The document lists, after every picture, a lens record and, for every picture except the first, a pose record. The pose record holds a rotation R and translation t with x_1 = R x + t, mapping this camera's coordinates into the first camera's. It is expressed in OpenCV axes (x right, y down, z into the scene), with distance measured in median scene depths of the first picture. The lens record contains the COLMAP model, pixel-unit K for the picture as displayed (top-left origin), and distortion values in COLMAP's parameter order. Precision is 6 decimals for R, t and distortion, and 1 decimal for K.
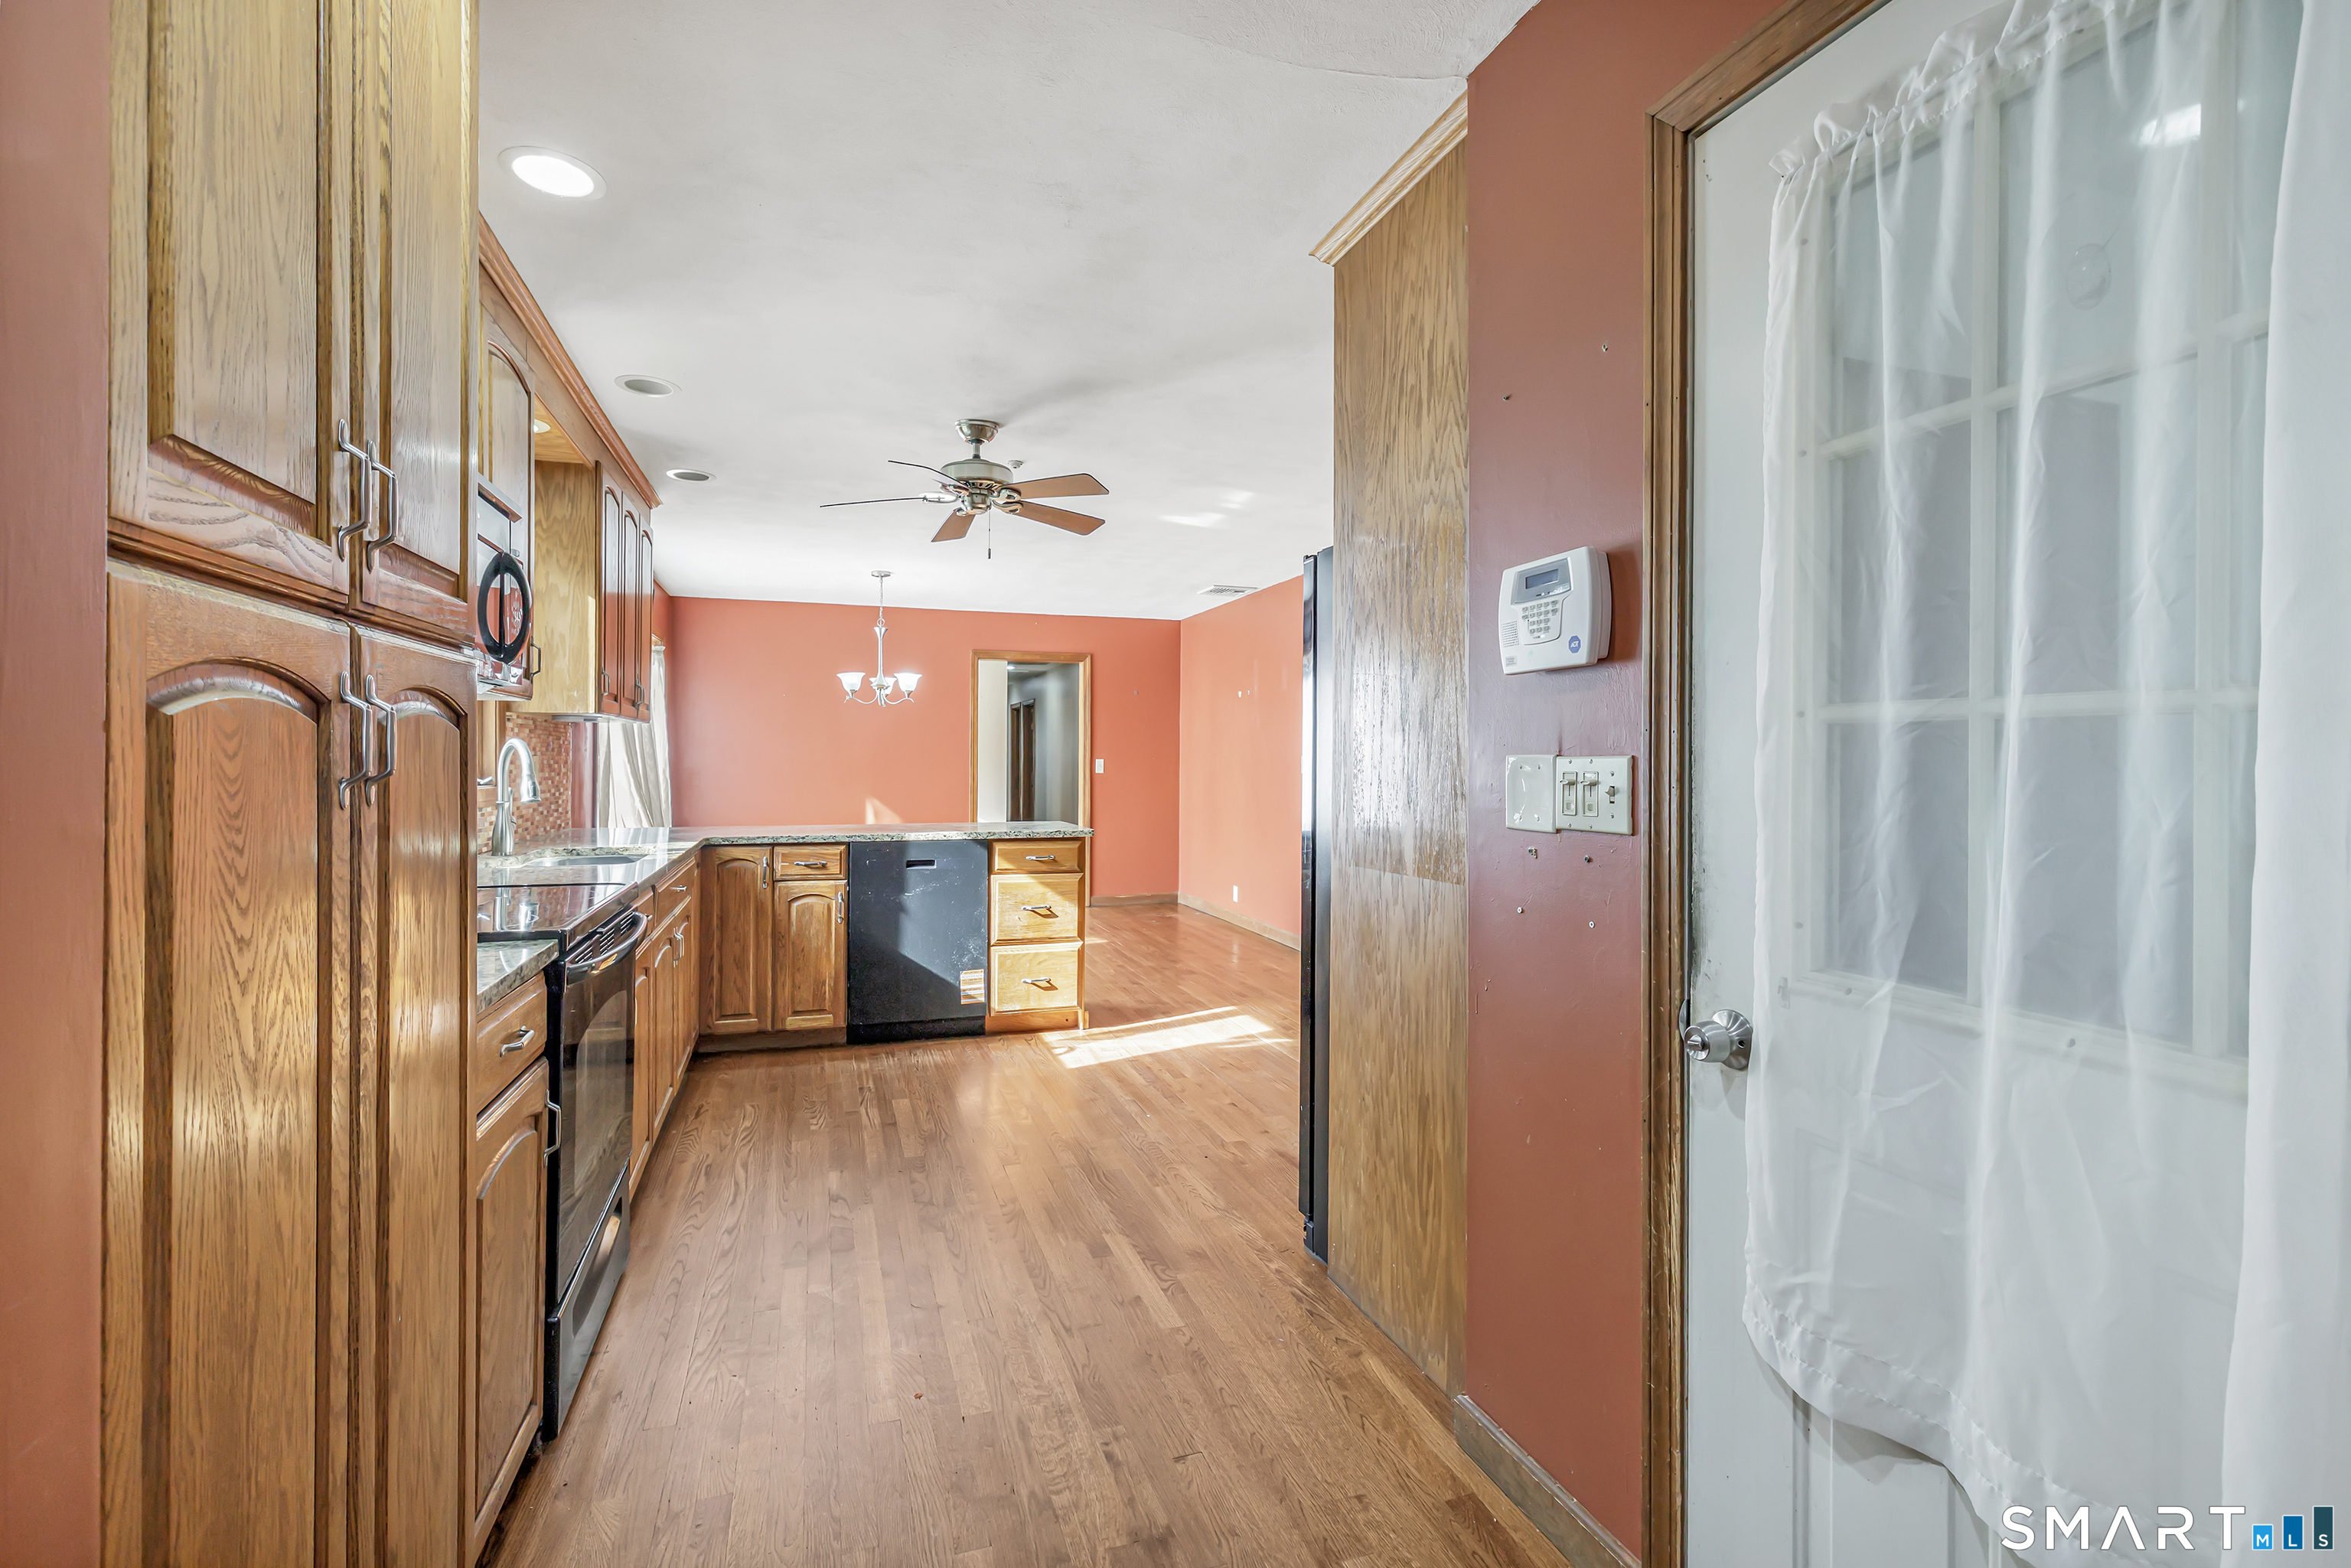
lens RADIAL K [[1038.9, 0, 1181.7], [0, 1038.9, 770.4], [0, 0, 1]] dist [0.000330, 0.000039]
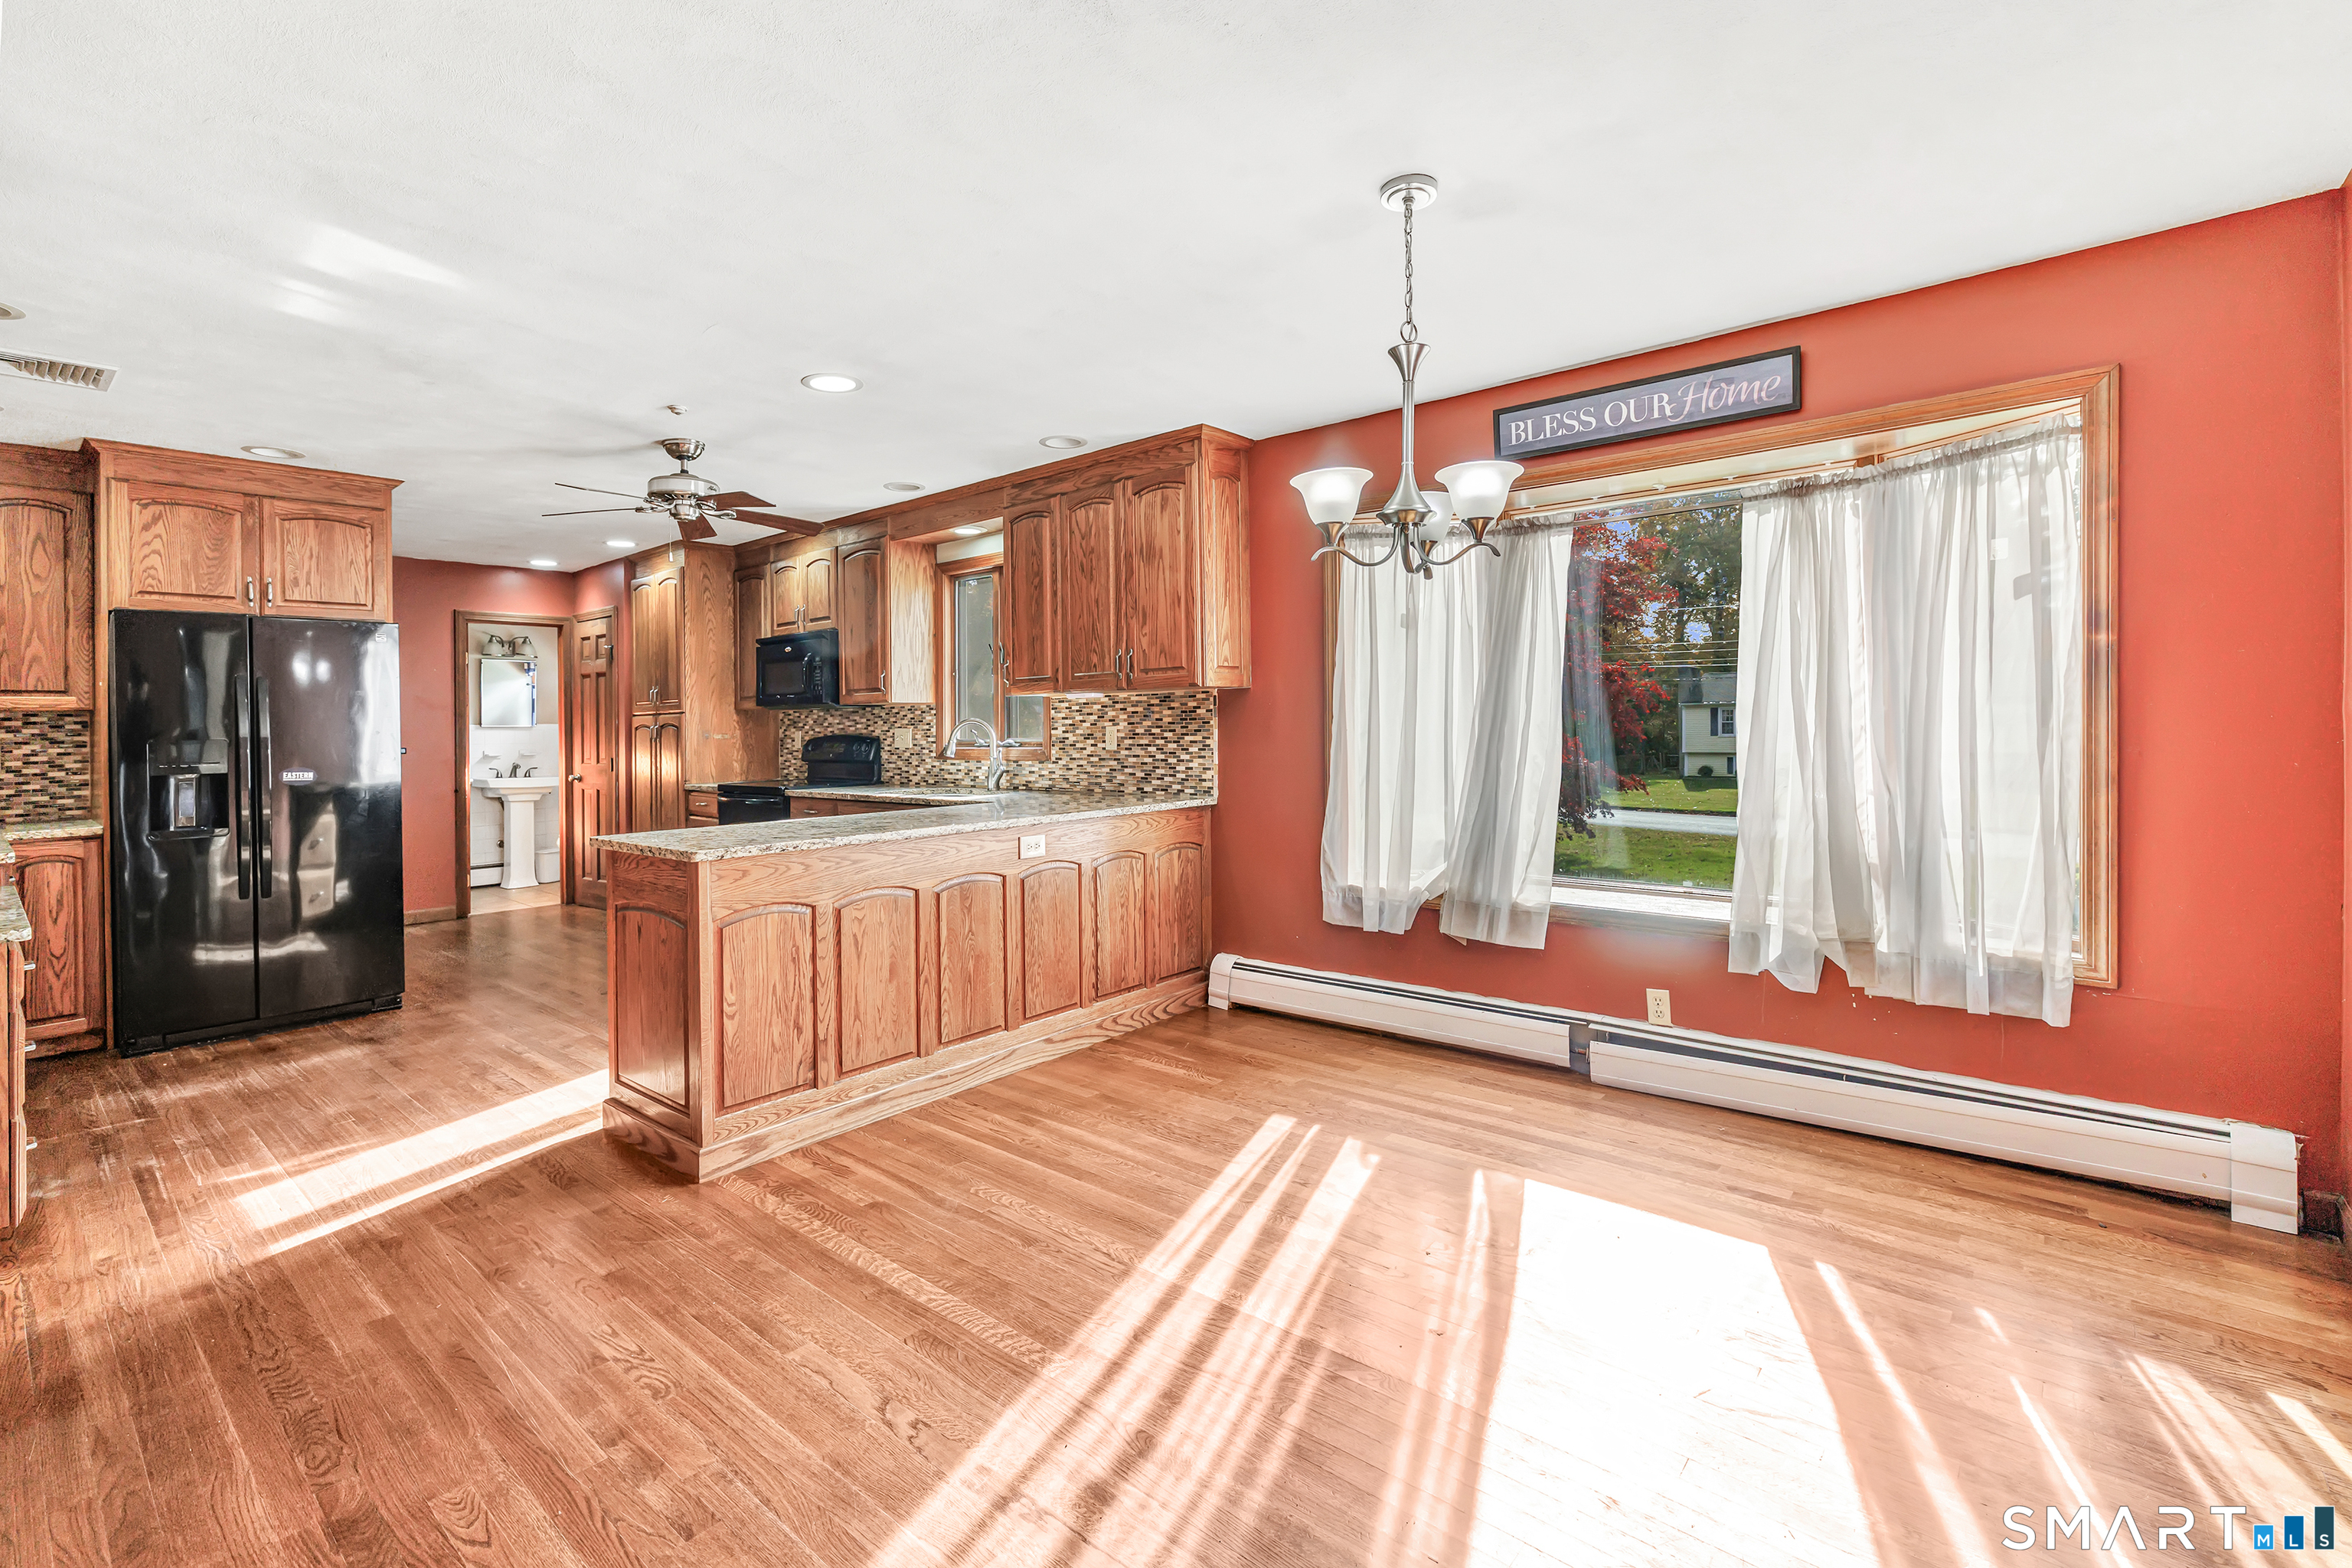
lens RADIAL K [[1008.2, 0, 1185.9], [0, 1008.2, 723.9], [0, 0, 1]] dist [0.000306, 0.000182]
pose [[-0.856126, 0.008017, -0.516704, -0.091266], [0.010402, 0.999944, -0.001720, -0.011739], [0.516662, -0.006848, -0.856162, 2.041073]]
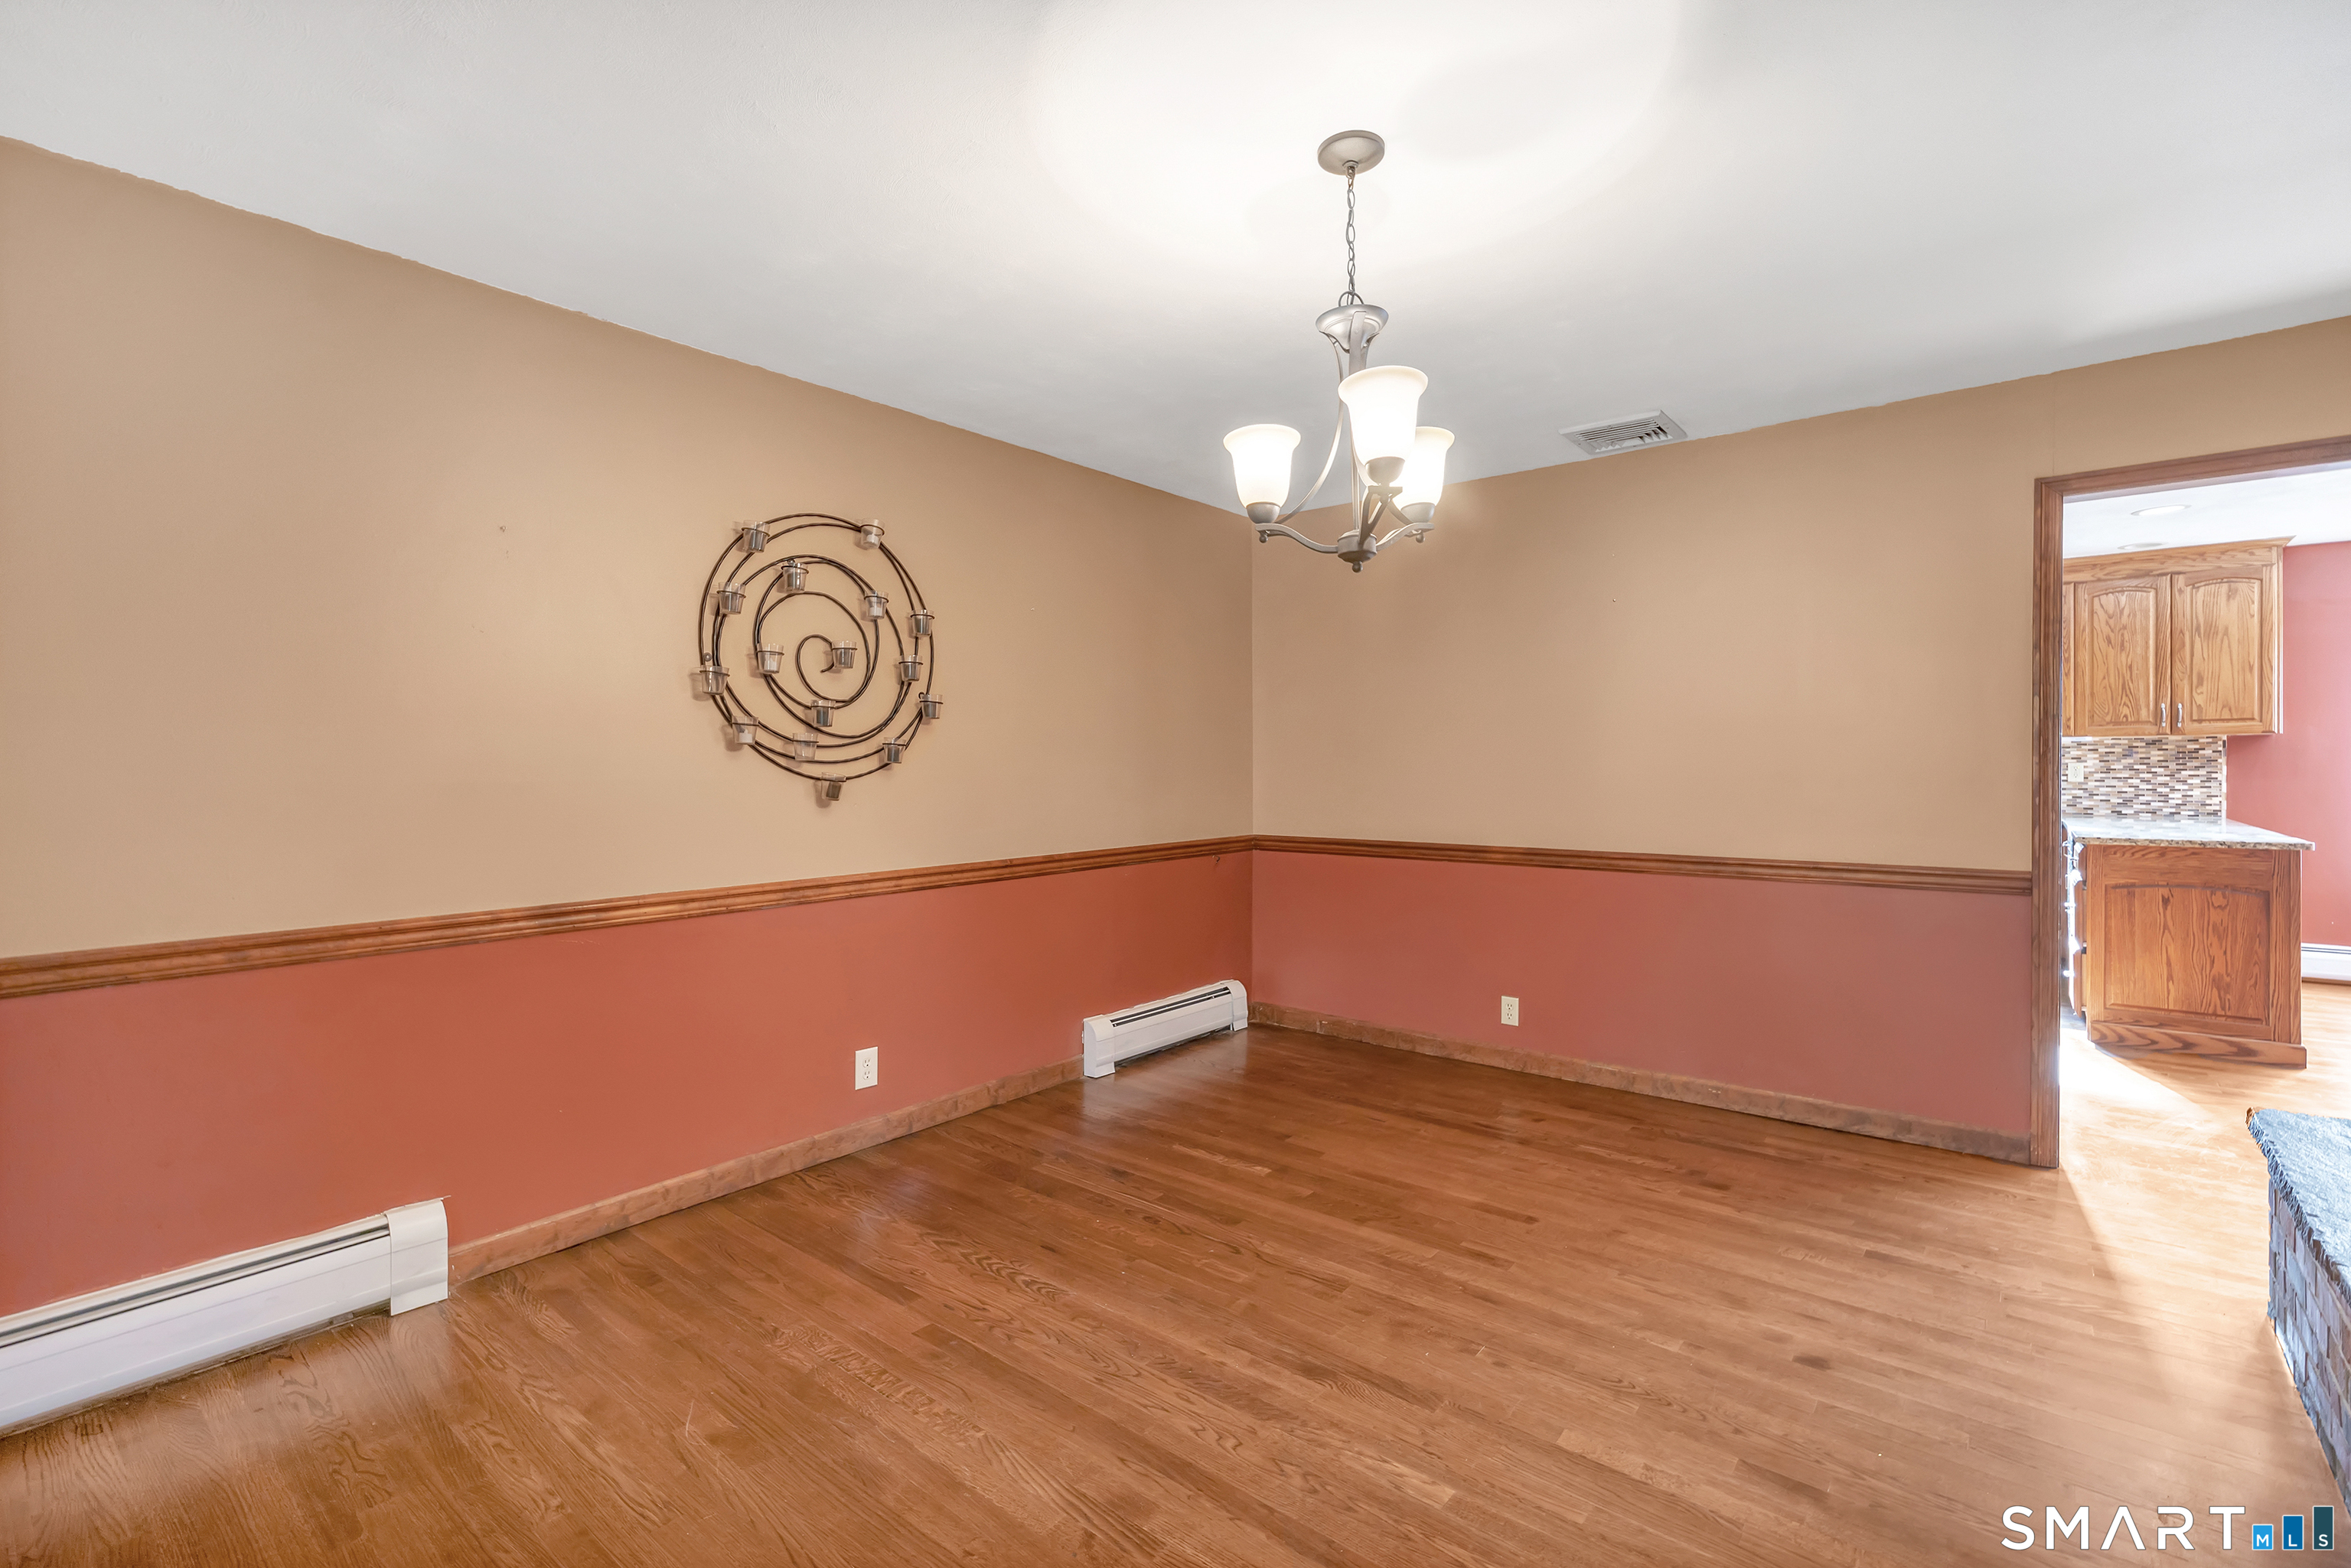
lens RADIAL K [[1024.8, 0, 1152.4], [0, 1024.8, 775.2], [0, 0, 1]] dist [0.003207, 0.000548]
pose [[-0.862004, 0.004466, -0.506882, 1.379811], [0.000301, 0.999966, 0.008299, -0.006769], [0.506902, 0.007002, -0.861975, 1.600131]]
